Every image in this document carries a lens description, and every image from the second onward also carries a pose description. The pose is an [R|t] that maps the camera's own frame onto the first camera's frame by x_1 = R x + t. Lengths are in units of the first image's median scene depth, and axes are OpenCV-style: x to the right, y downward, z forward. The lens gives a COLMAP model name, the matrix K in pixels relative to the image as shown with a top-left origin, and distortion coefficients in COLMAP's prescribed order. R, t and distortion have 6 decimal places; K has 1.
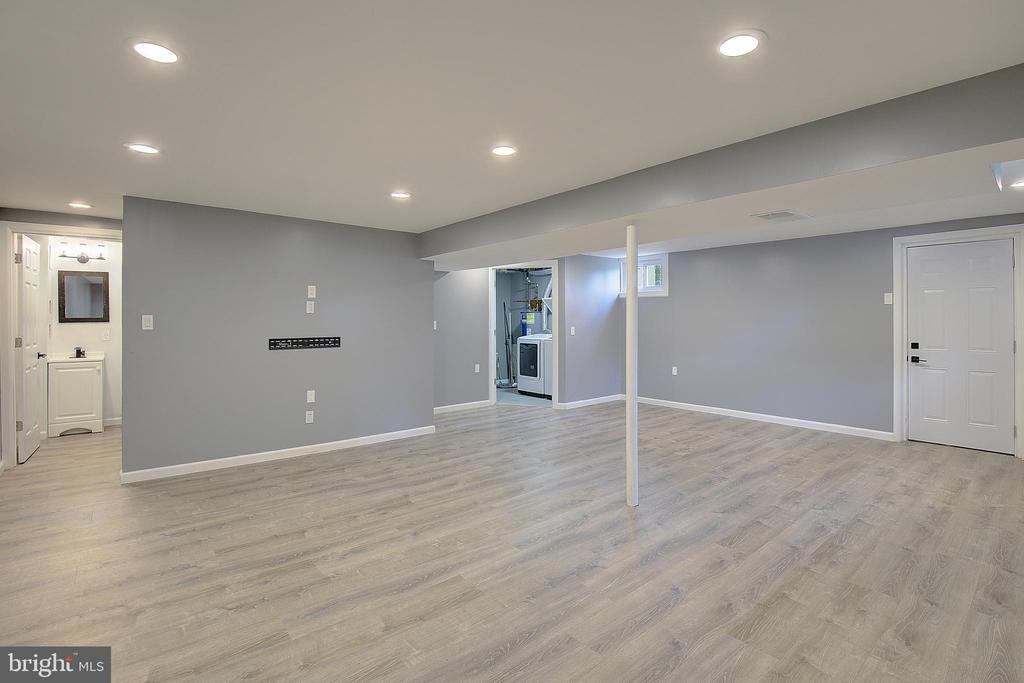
lens RADIAL K [[470.7, 0, 529.4], [0, 470.7, 322.1], [0, 0, 1]] dist [0.002213, 0.000529]
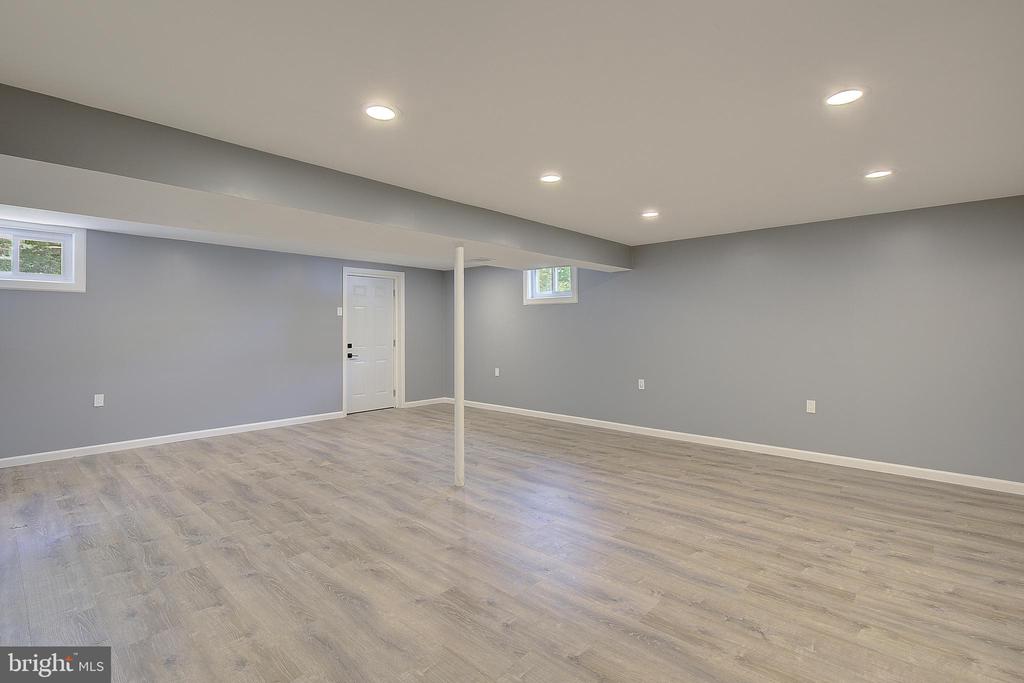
lens RADIAL K [[470.7, 0, 513.6], [0, 470.7, 335.0], [0, 0, 1]] dist [0.002213, 0.000529]
pose [[-0.106518, -0.006838, 0.994287, -1.293425], [0.005827, 0.999955, 0.007501, 0.020393], [-0.994294, 0.006592, -0.106473, 1.366252]]
